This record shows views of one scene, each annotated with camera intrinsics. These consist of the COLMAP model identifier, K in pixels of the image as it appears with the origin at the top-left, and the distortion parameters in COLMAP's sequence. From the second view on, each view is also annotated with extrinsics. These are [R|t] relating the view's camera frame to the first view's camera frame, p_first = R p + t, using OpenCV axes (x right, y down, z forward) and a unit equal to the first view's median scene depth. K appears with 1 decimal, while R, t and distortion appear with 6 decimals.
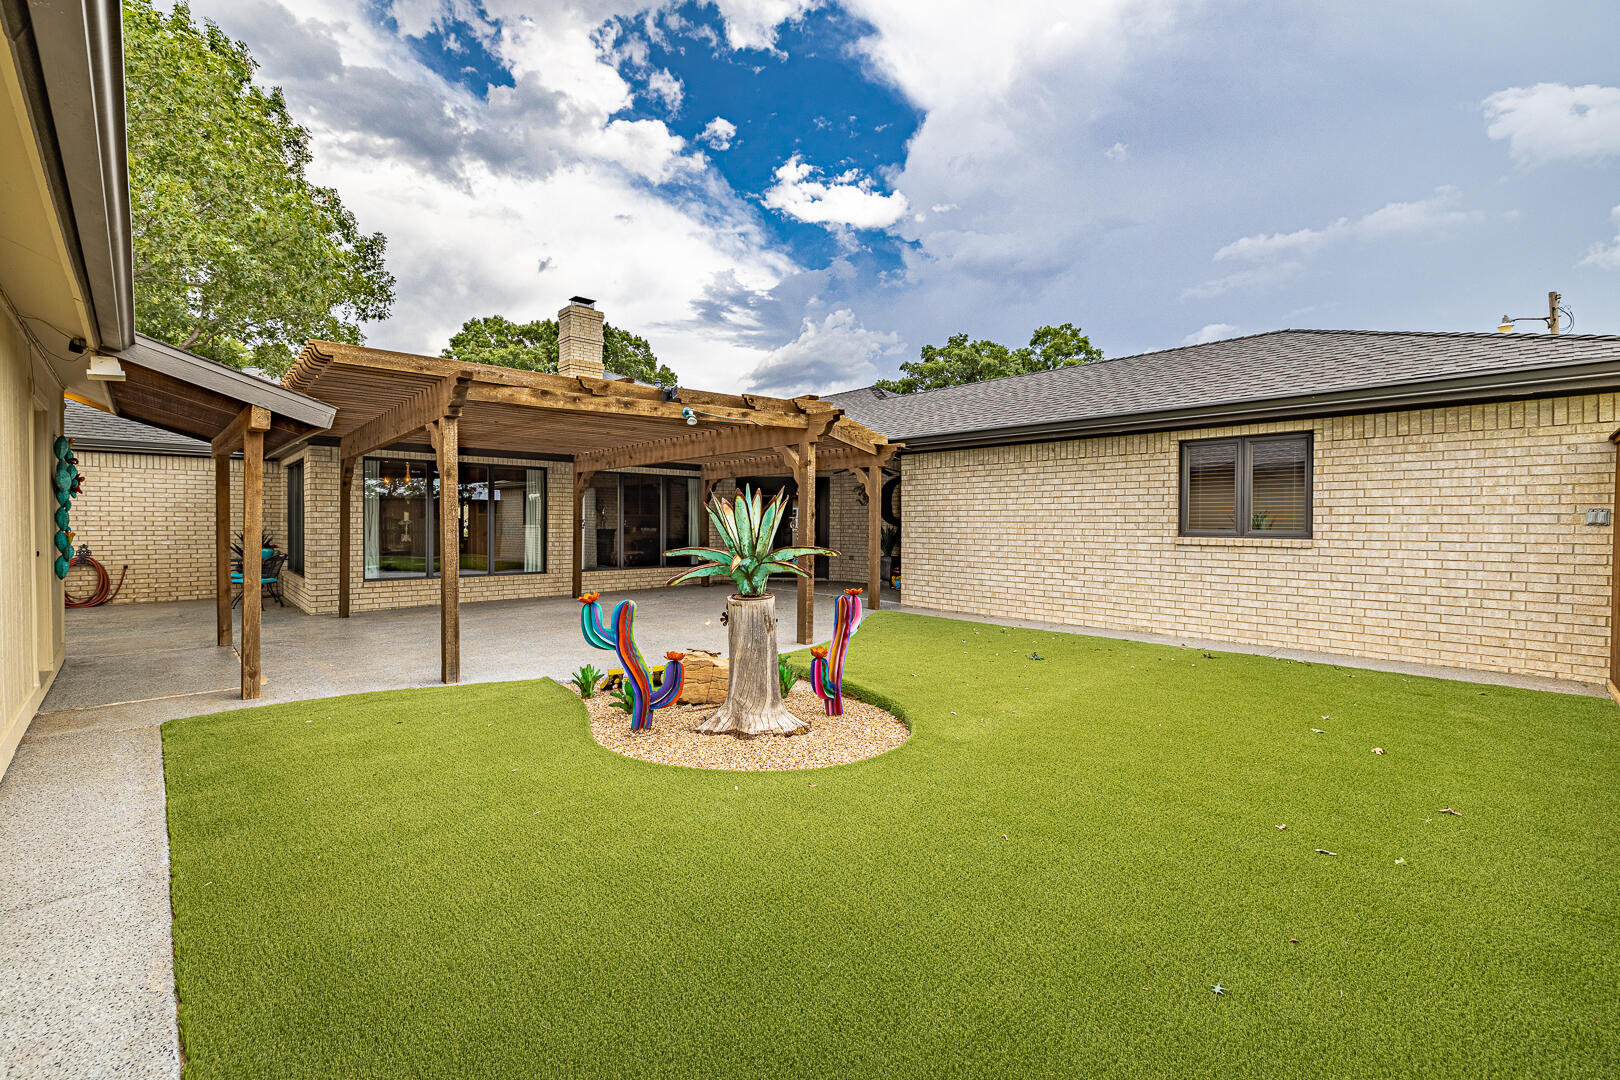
lens RADIAL K [[667.2, 0, 806.4], [0, 667.2, 525.2], [0, 0, 1]] dist [-0.000134, 0.000001]
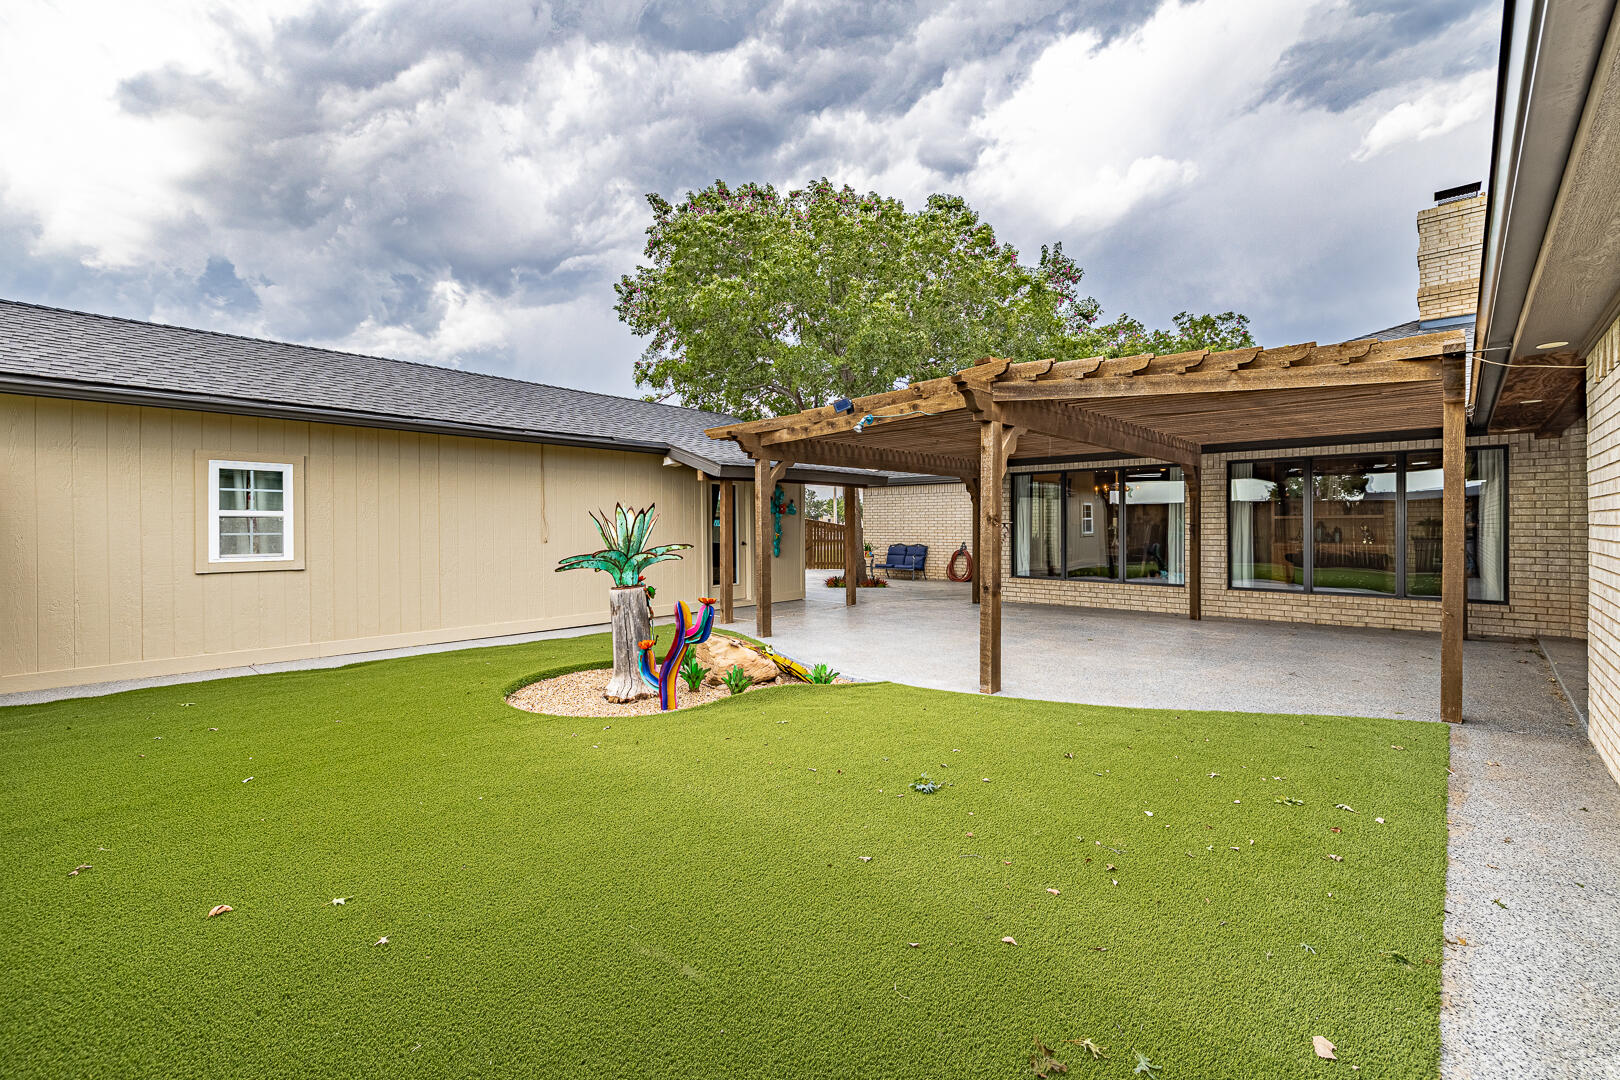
lens RADIAL K [[685.0, 0, 801.6], [0, 685.0, 530.6], [0, 0, 1]] dist [0.001039, -0.000121]
pose [[0.026995, 0.008215, -0.999602, 0.347270], [-0.005211, 0.999954, 0.008078, -0.004724], [0.999622, 0.004991, 0.027037, 0.360870]]
